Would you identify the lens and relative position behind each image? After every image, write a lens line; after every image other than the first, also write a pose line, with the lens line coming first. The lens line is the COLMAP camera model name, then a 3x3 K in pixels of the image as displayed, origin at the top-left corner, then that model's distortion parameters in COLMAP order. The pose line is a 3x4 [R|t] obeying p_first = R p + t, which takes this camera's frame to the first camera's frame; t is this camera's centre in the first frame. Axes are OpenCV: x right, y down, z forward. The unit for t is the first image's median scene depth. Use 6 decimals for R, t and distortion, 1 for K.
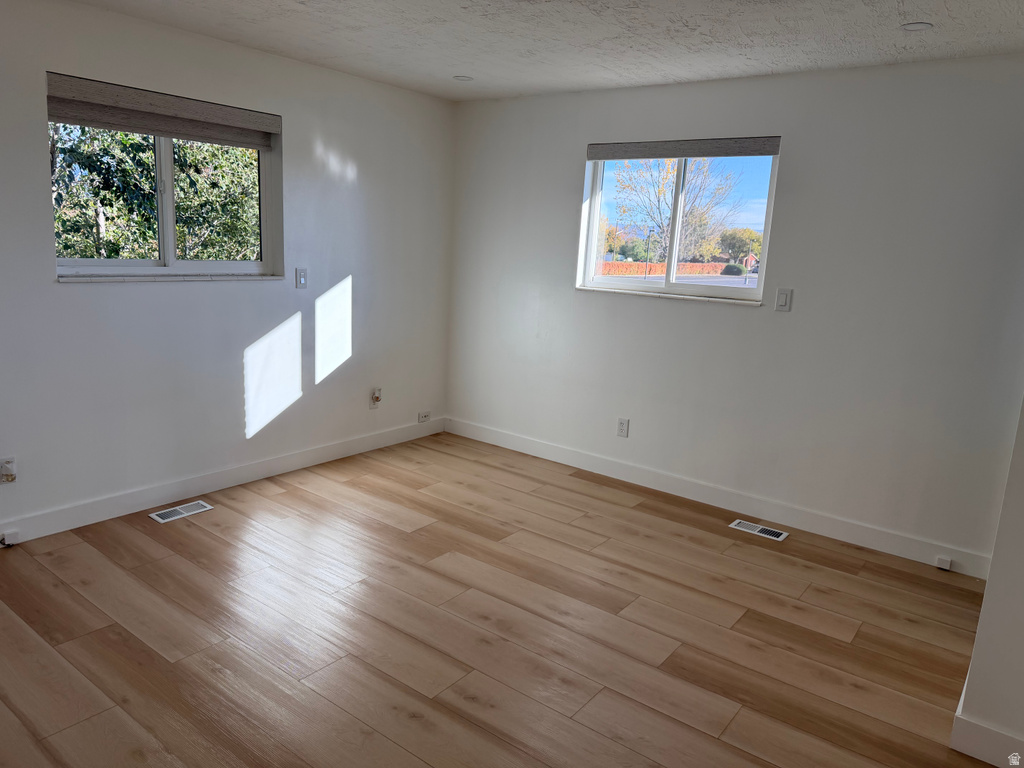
lens RADIAL K [[724.4, 0, 517.1], [0, 724.4, 382.9], [0, 0, 1]] dist [0.007416, -0.009299]
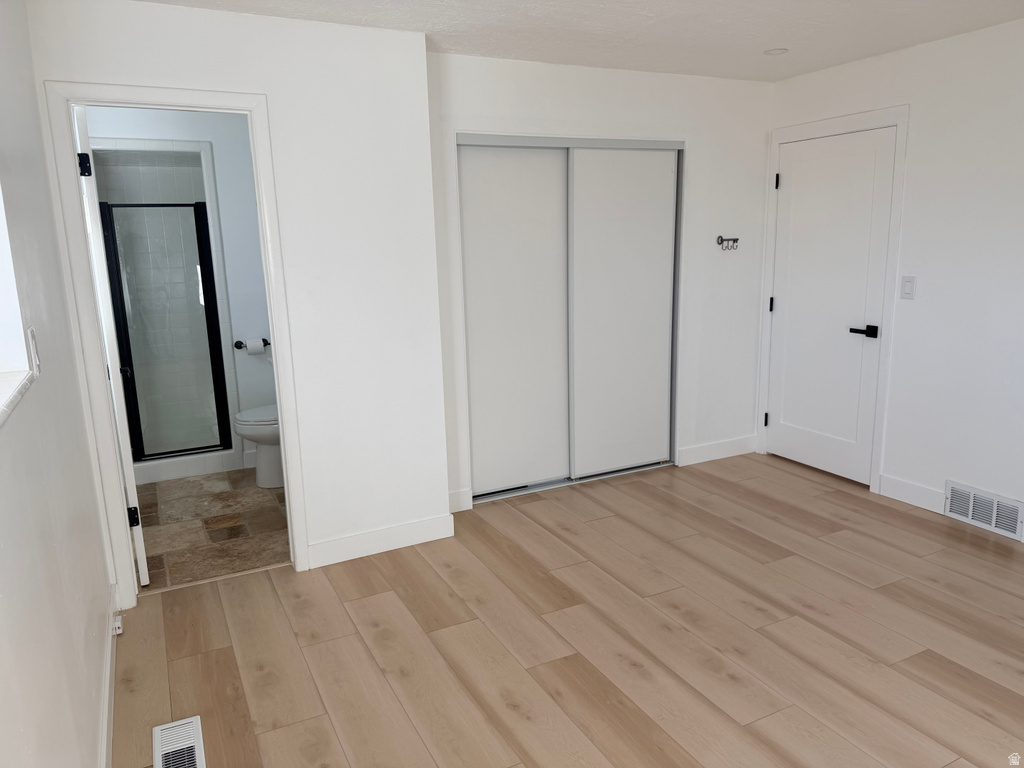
lens RADIAL K [[724.4, 0, 517.1], [0, 724.4, 382.9], [0, 0, 1]] dist [0.007416, -0.009299]
pose [[-0.901100, -0.112696, 0.418711, -0.132011], [0.067437, 0.917463, 0.392064, -0.339891], [-0.428336, 0.381526, -0.819125, 1.667526]]
